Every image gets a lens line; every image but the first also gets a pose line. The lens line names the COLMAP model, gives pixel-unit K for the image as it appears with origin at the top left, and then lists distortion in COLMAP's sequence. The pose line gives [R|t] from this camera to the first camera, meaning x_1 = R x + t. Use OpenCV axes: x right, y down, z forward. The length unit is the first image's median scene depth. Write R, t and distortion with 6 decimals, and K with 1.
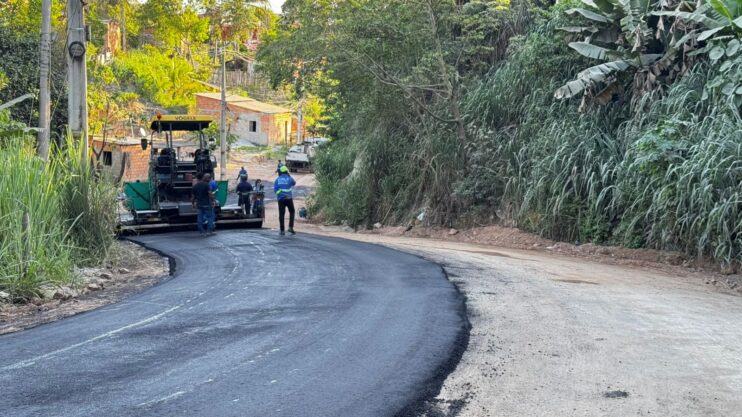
lens RADIAL K [[1034.1, 0, 382.4], [0, 1034.1, 226.6], [0, 0, 1]] dist [0.145259, -0.074749]
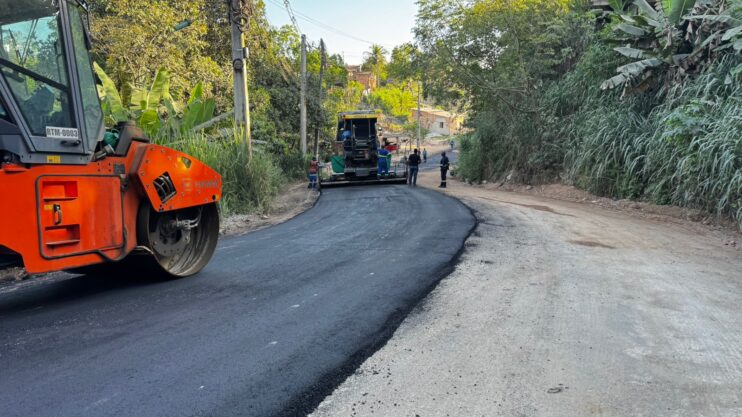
lens RADIAL K [[527.9, 0, 375.1], [0, 527.9, 208.0], [0, 0, 1]] dist [0.099352, -0.139658]
pose [[0.963841, 0.018834, -0.265813, 0.074838], [-0.003874, 0.998384, 0.056695, -0.010108], [0.266451, -0.053615, 0.962356, 0.260658]]
